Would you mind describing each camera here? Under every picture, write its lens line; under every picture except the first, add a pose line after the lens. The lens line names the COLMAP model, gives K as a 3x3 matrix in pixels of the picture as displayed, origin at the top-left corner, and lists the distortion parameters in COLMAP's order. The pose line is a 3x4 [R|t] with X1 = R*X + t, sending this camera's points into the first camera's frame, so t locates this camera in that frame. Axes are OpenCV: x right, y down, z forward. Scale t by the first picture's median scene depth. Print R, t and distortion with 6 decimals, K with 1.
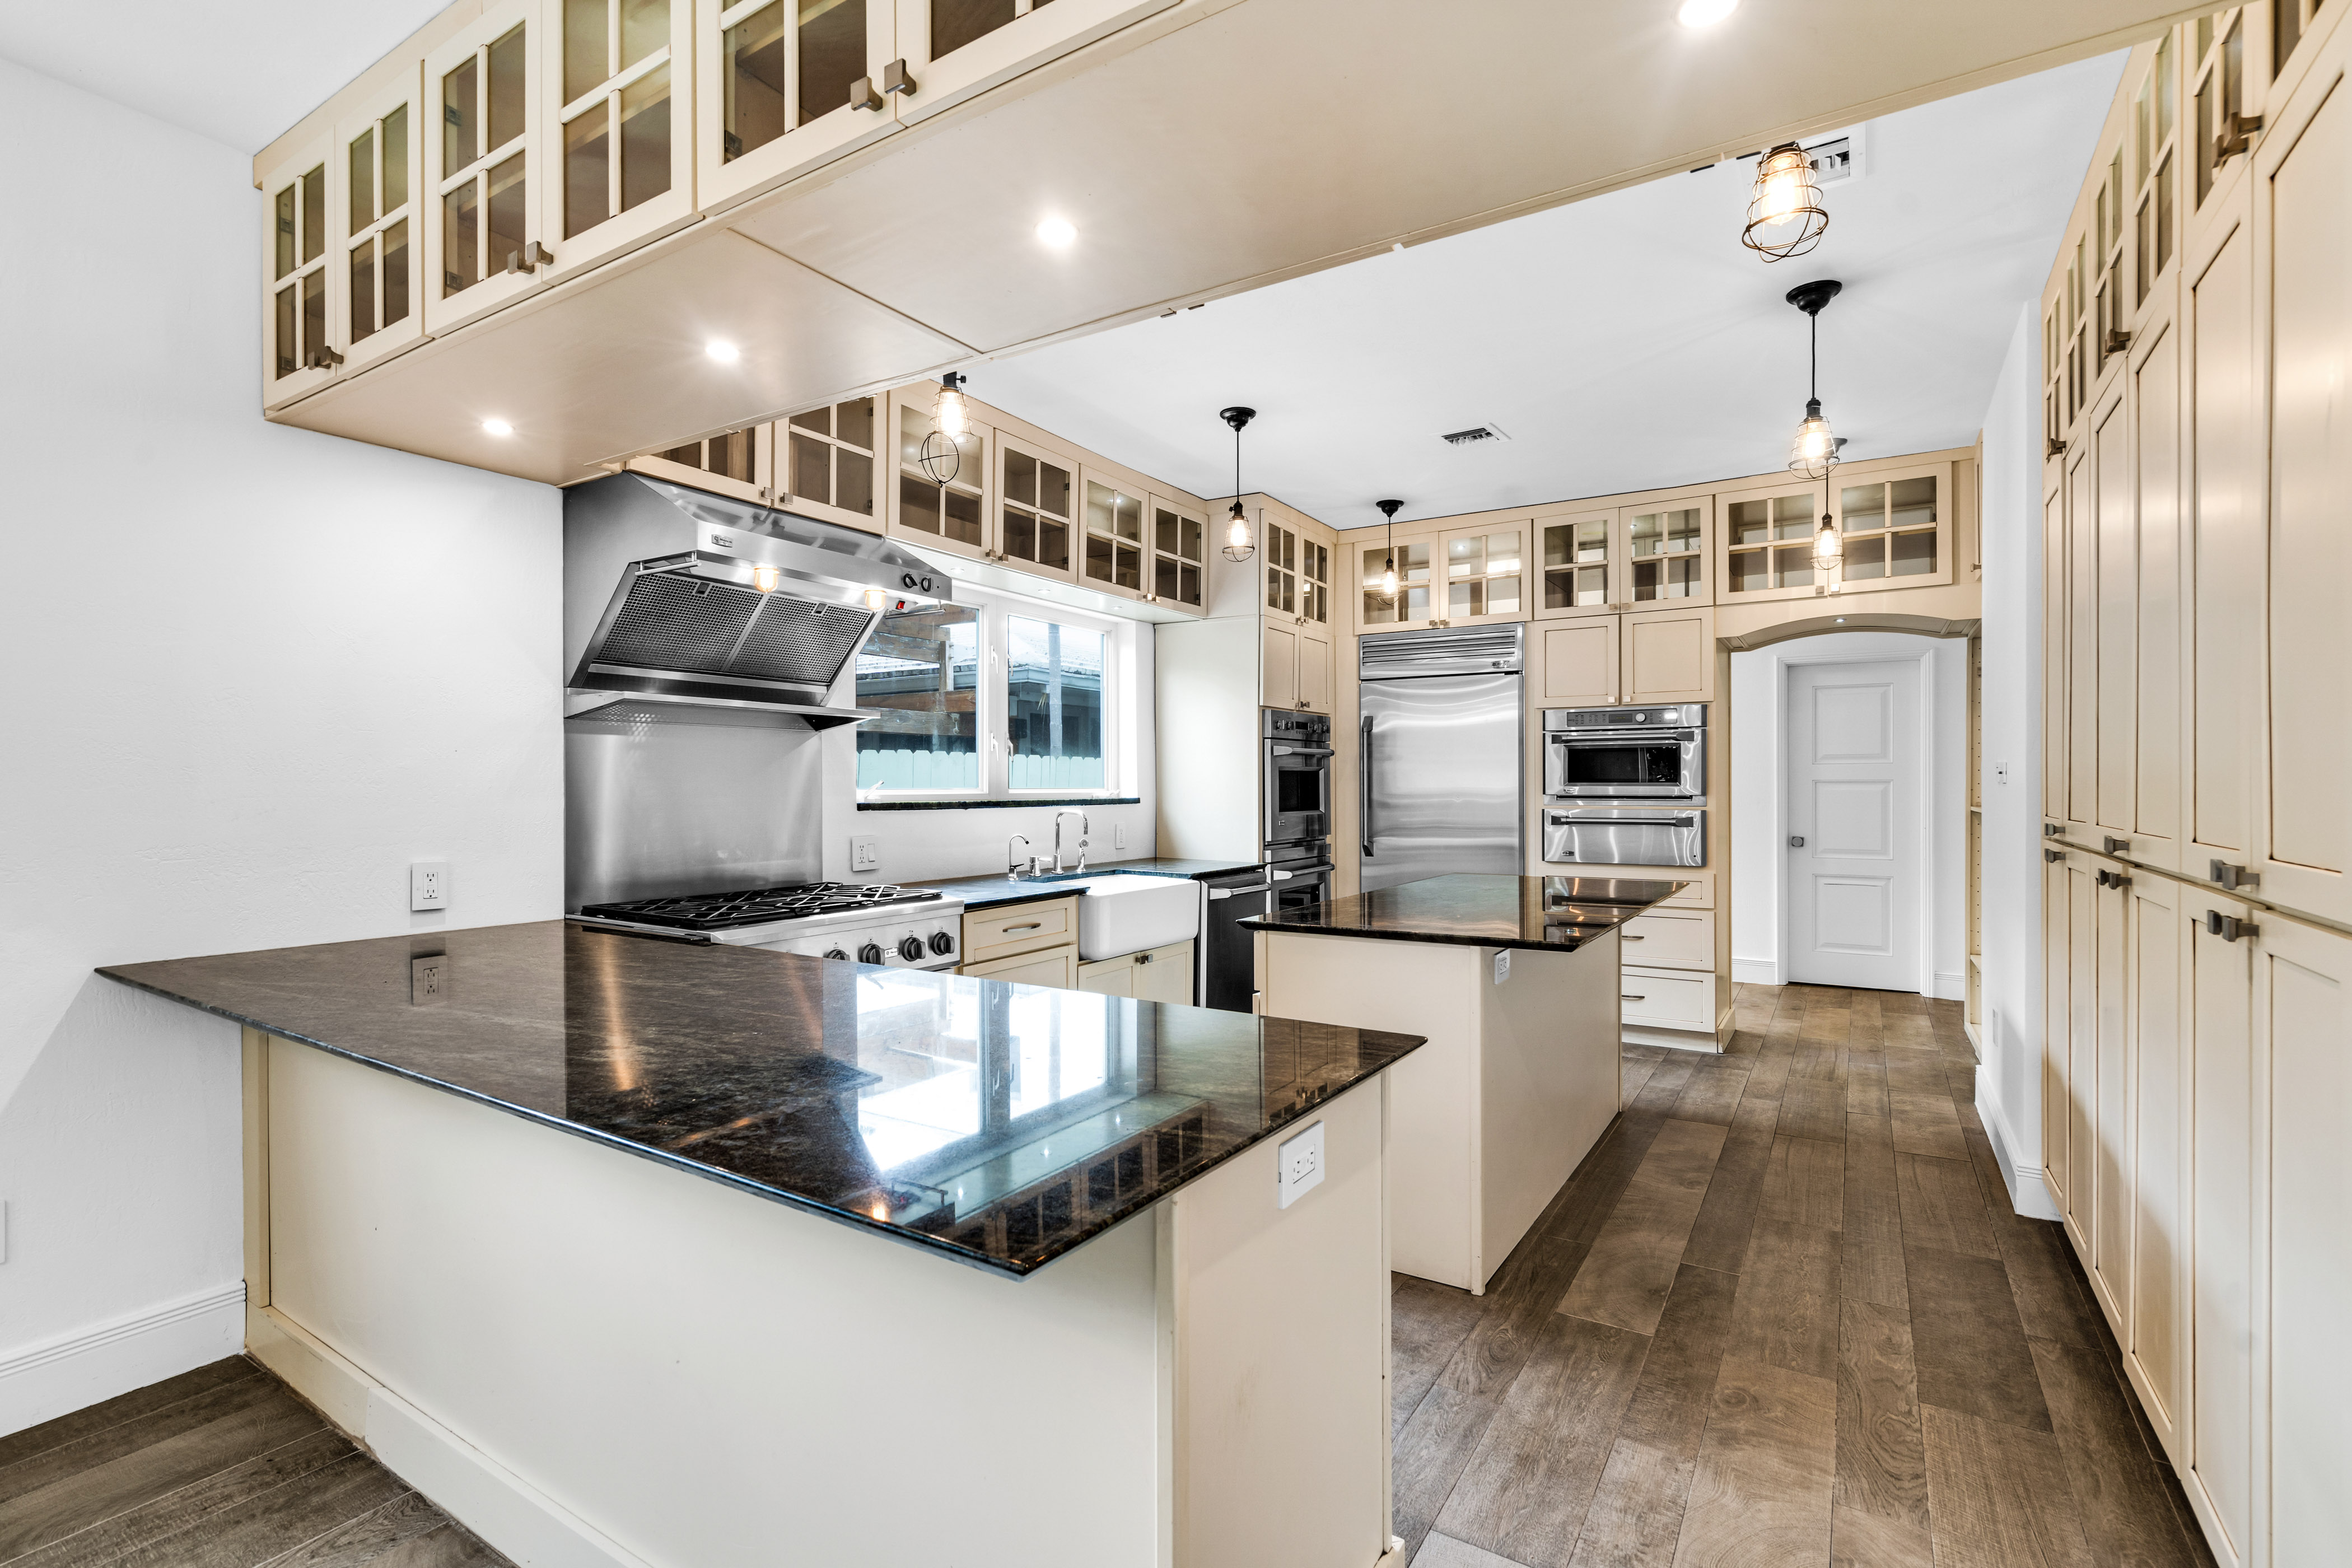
lens RADIAL K [[1093.0, 0, 1170.4], [0, 1093.0, 786.3], [0, 0, 1]] dist [0.000745, 0.000484]
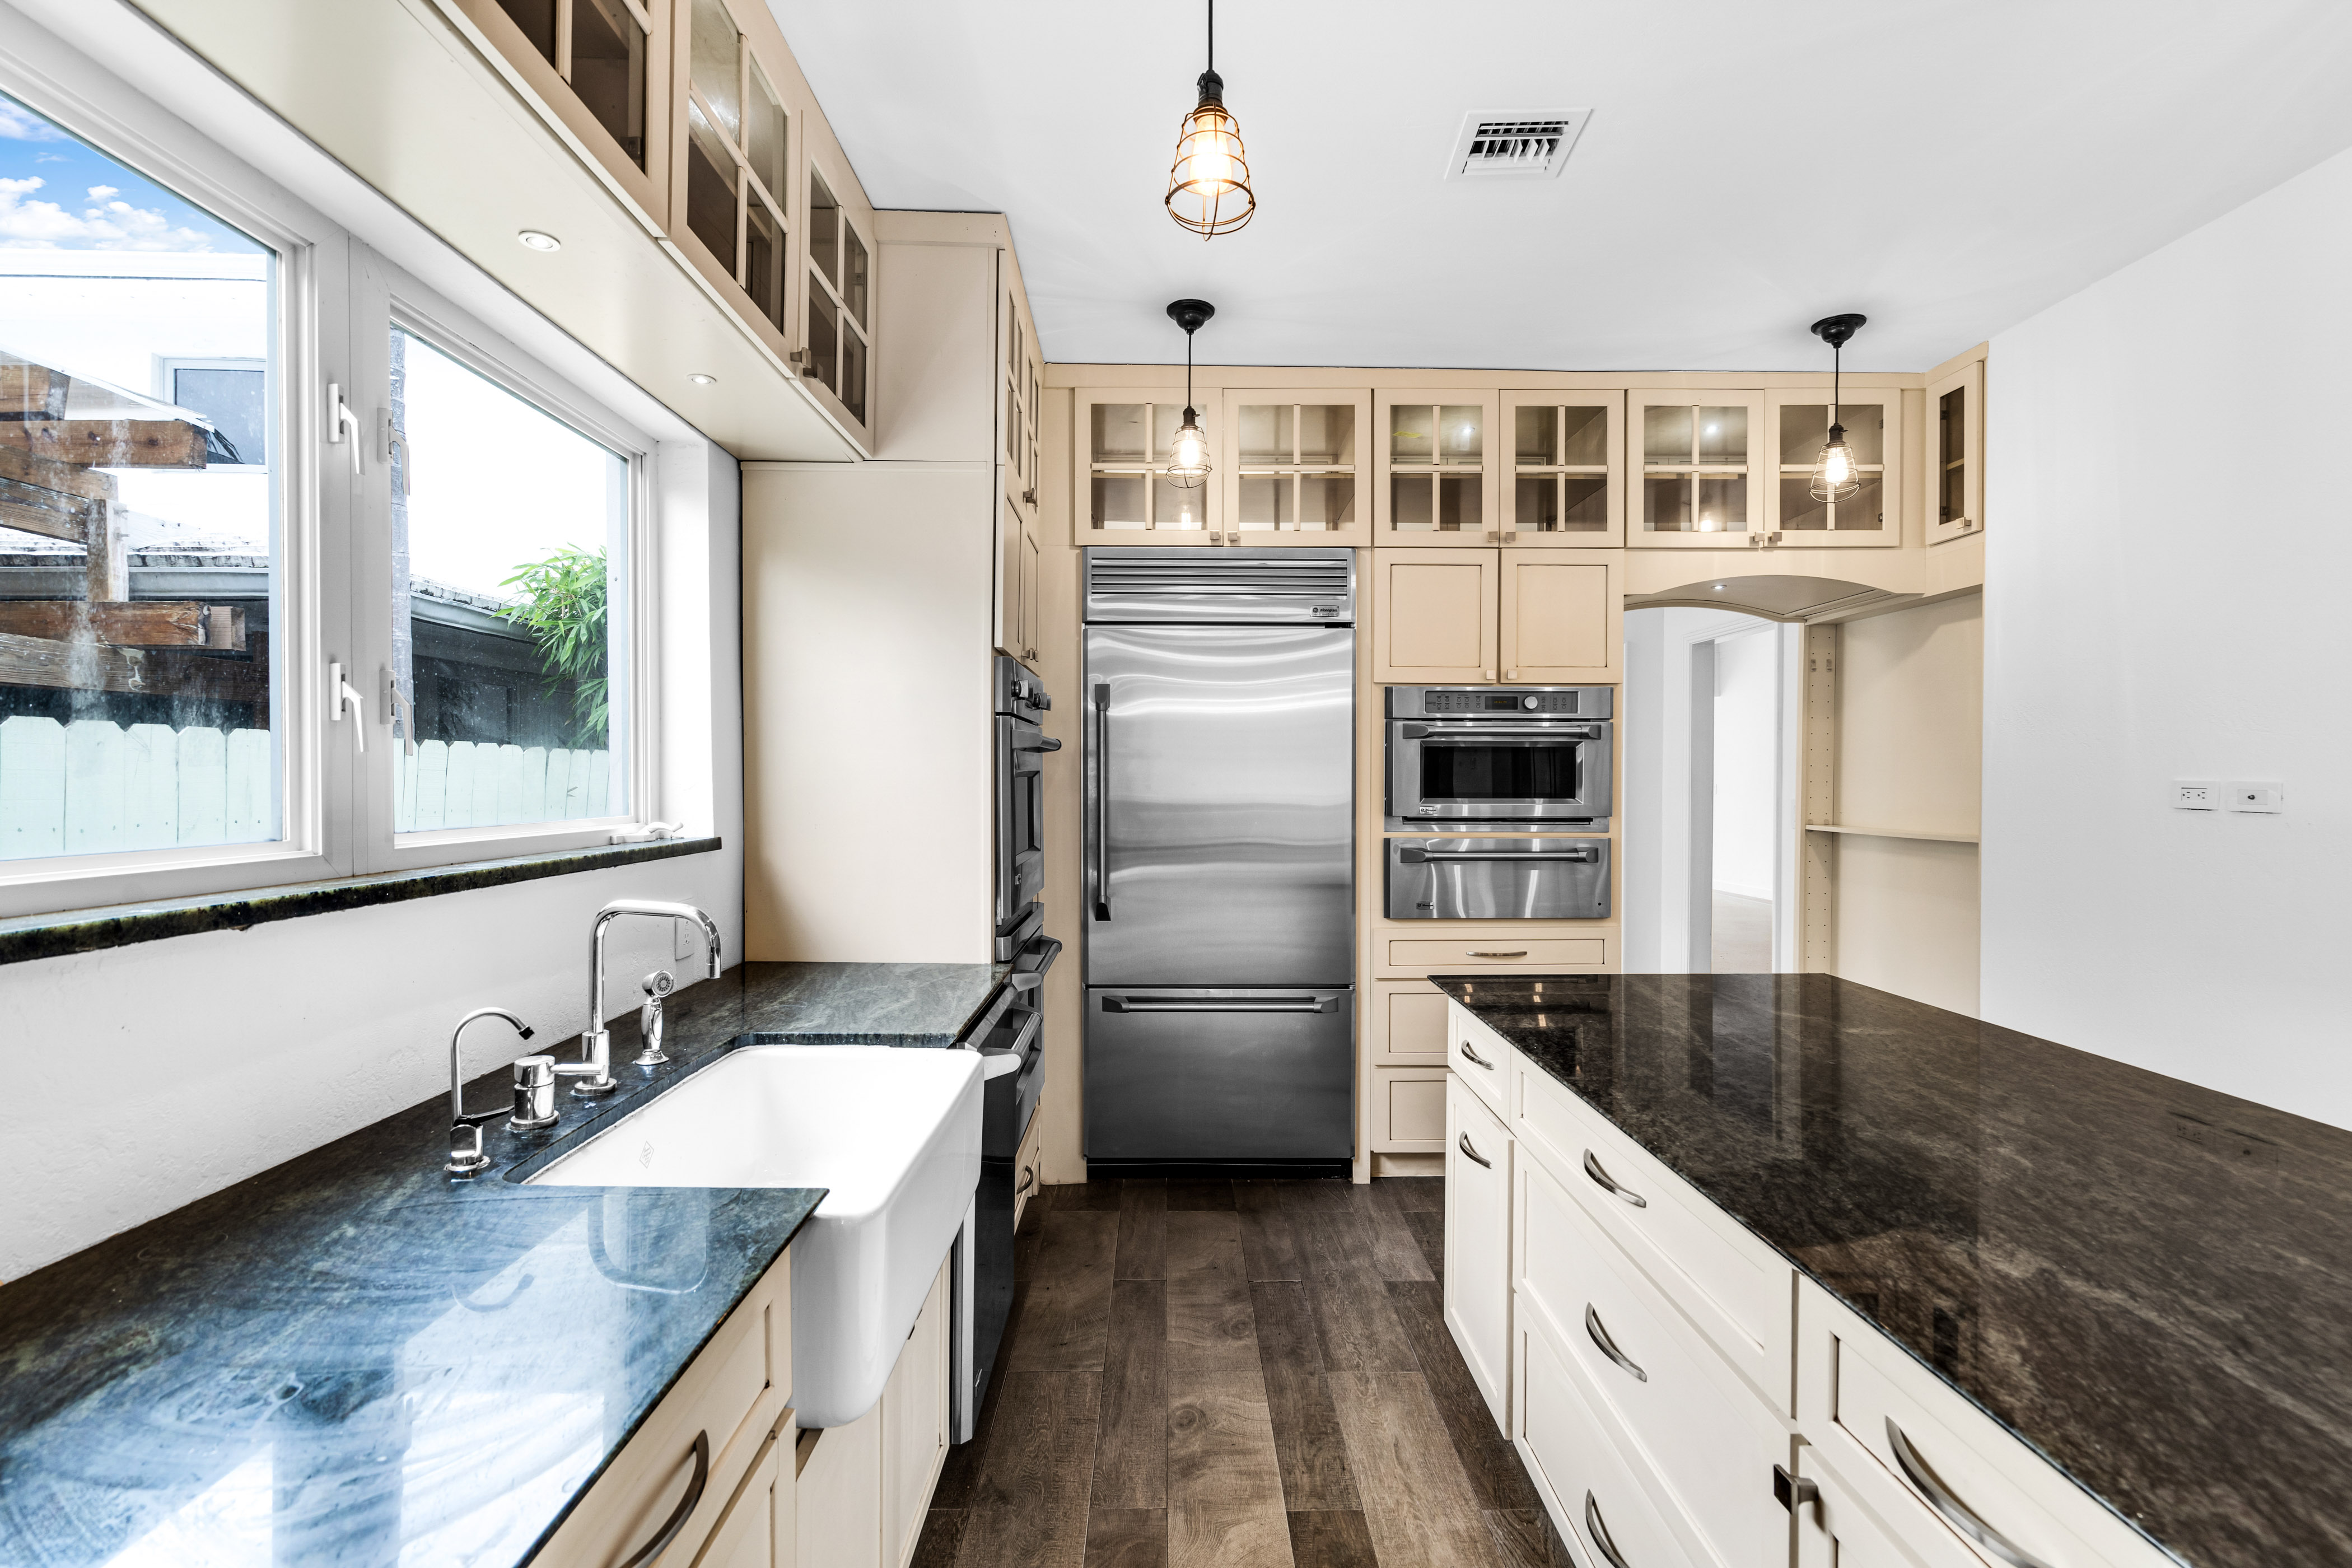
lens RADIAL K [[1093.0, 0, 1170.4], [0, 1093.0, 786.3], [0, 0, 1]] dist [0.000745, 0.000484]
pose [[0.839114, -0.001671, 0.543953, -0.200739], [-0.003422, 0.999959, 0.008350, -0.026331], [-0.543944, -0.008868, 0.839074, 0.906584]]
